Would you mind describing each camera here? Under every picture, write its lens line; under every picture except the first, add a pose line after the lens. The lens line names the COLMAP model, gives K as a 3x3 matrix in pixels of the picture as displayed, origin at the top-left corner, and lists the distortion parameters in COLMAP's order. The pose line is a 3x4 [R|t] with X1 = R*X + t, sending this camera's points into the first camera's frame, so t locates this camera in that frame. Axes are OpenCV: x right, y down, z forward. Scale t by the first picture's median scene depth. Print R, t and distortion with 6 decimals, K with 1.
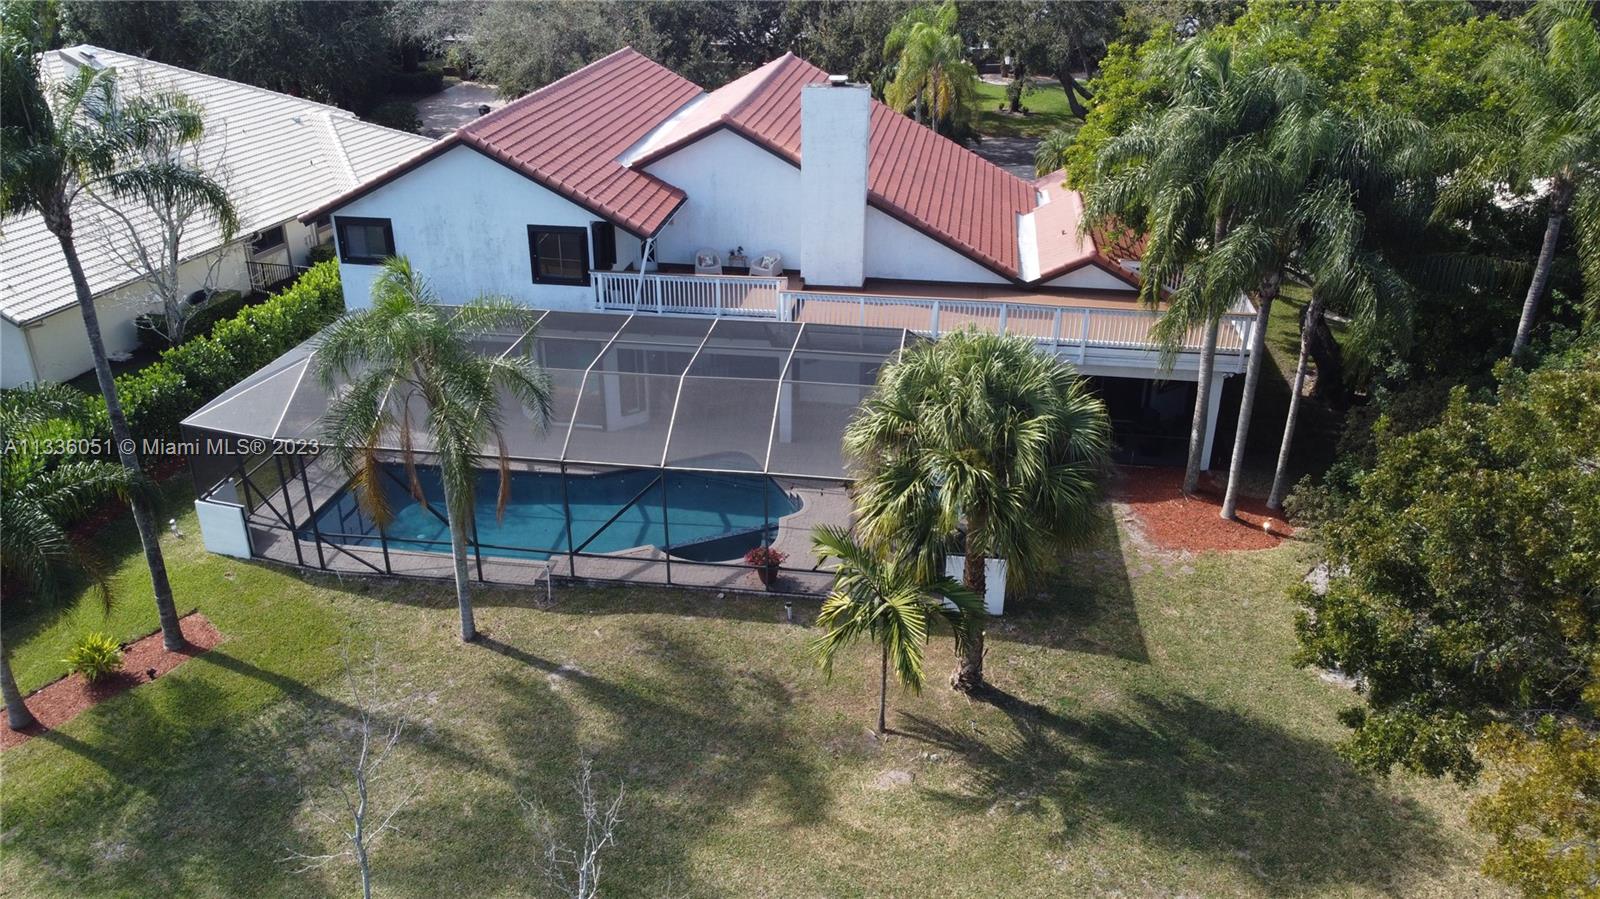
lens RADIAL K [[1220.7, 0, 784.1], [0, 1220.7, 439.5], [0, 0, 1]] dist [-0.002526, -0.006495]
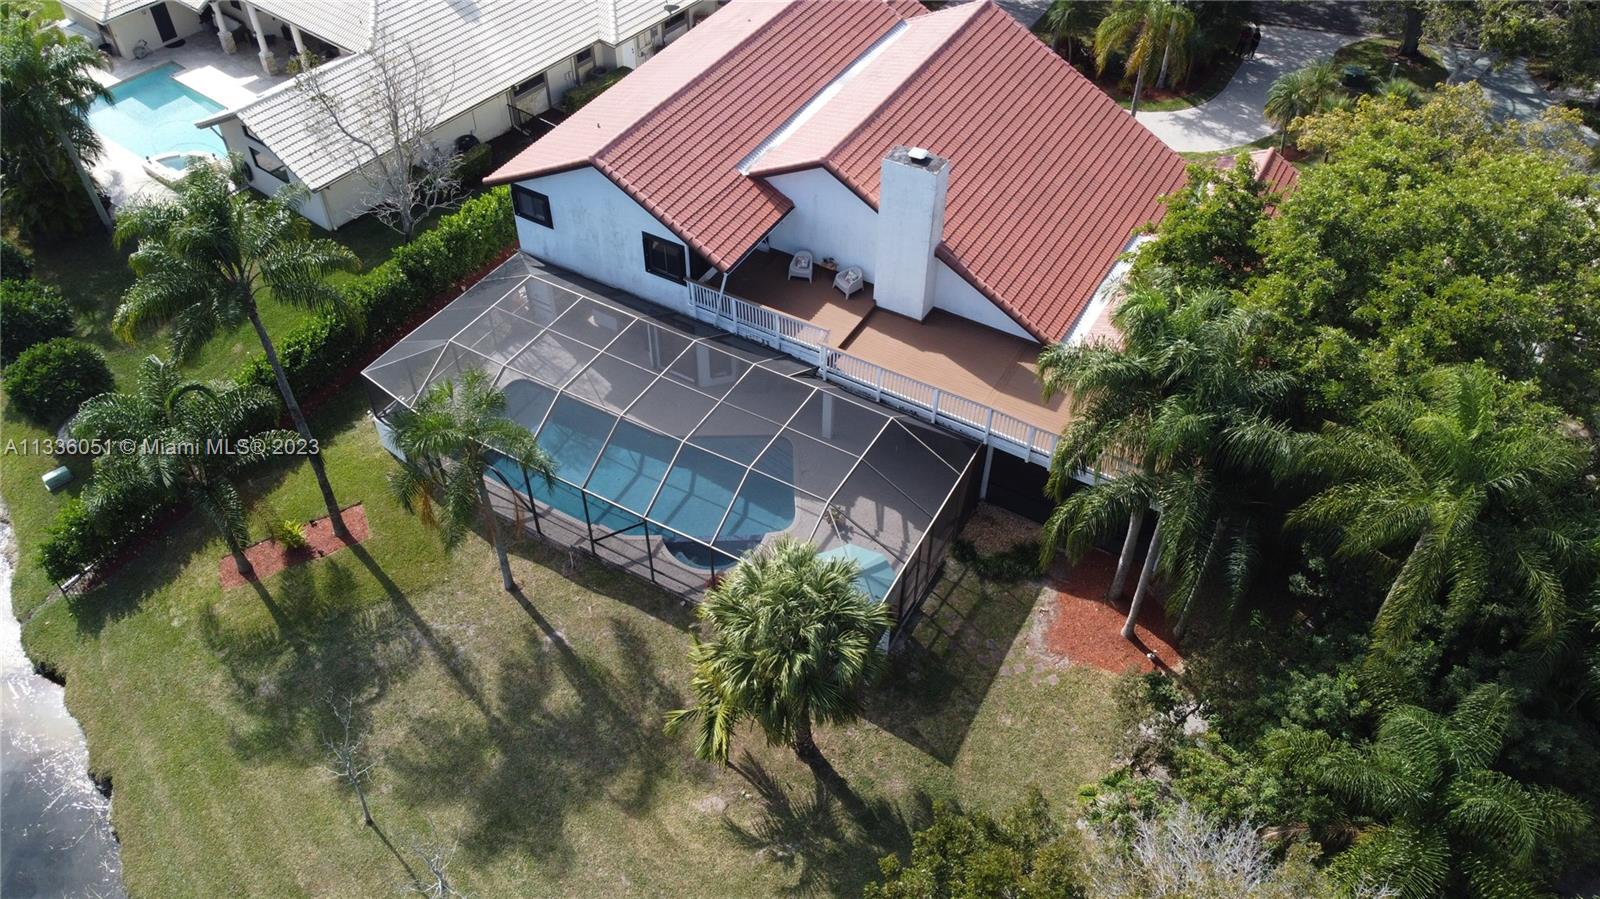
lens RADIAL K [[1220.7, 0, 784.1], [0, 1220.7, 439.5], [0, 0, 1]] dist [-0.002526, -0.006495]
pose [[0.927633, 0.262441, -0.265749, 0.362387], [-0.156723, 0.919360, 0.360853, -0.542207], [0.339022, -0.293090, 0.893959, -0.119477]]
